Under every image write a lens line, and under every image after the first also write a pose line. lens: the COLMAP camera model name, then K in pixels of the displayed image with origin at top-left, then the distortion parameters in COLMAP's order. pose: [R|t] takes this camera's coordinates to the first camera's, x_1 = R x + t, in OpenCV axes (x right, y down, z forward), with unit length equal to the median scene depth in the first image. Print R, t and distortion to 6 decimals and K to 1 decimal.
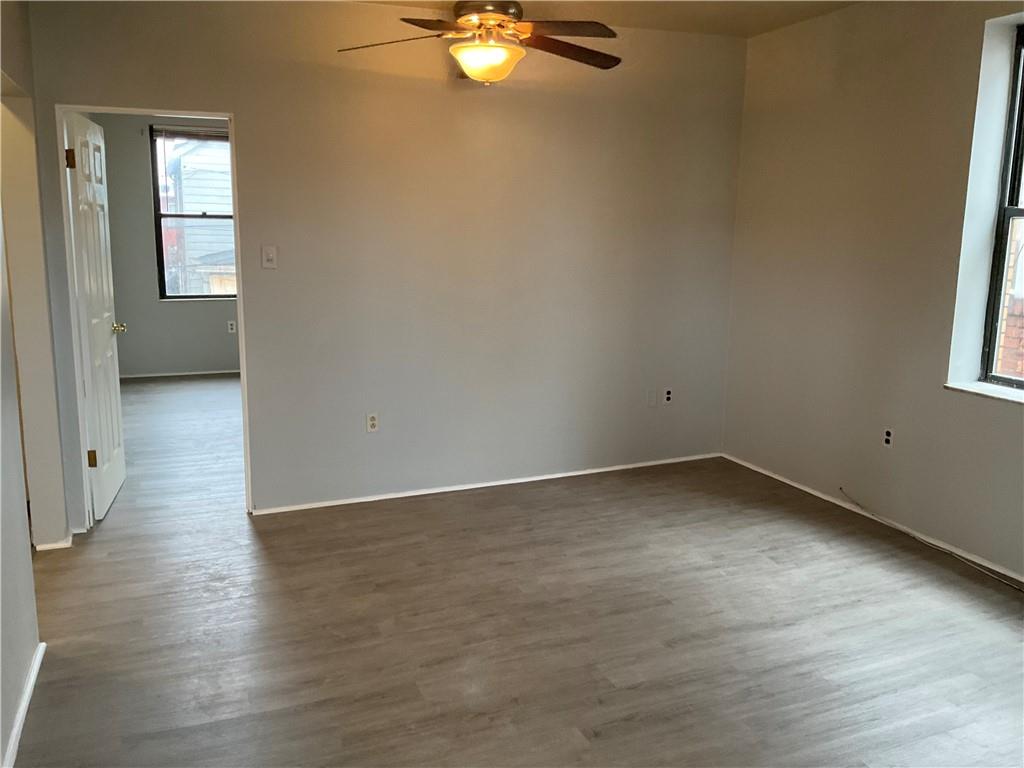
lens RADIAL K [[812.0, 0, 512.8], [0, 812.0, 386.4], [0, 0, 1]] dist [0.016359, -0.063306]
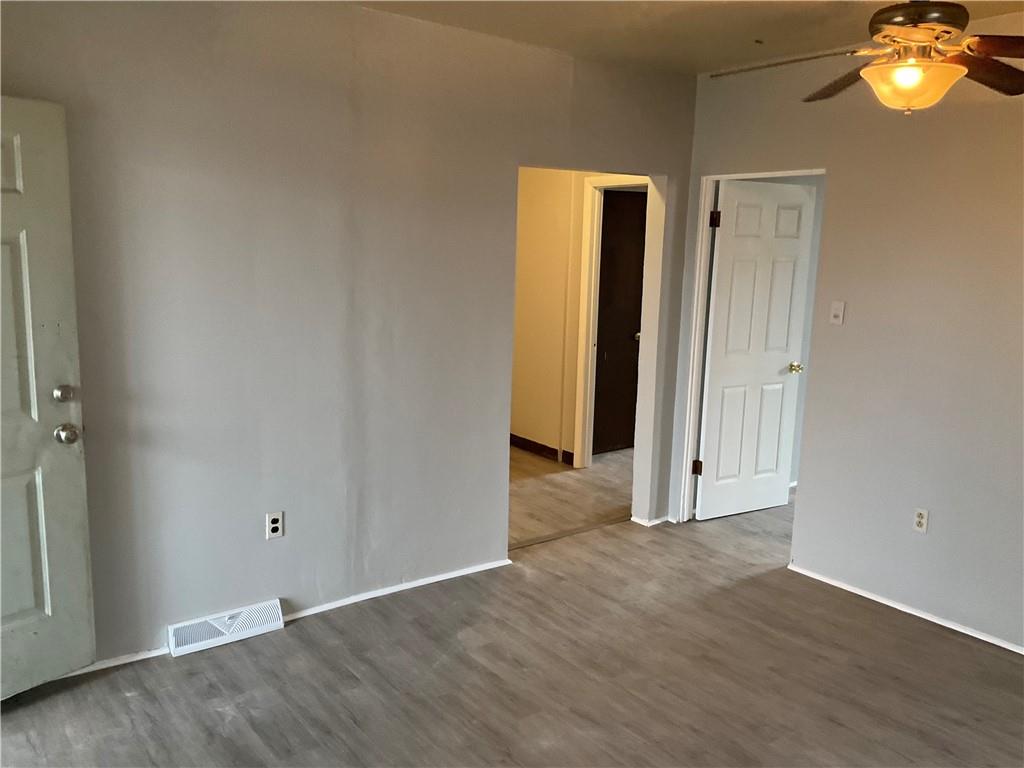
lens RADIAL K [[812.0, 0, 505.2], [0, 812.0, 383.4], [0, 0, 1]] dist [0.016359, -0.063306]
pose [[0.262813, 0.162364, -0.951087, 0.639229], [-0.206830, 0.972305, 0.108833, -0.125289], [0.942417, 0.168111, 0.289116, 0.452249]]
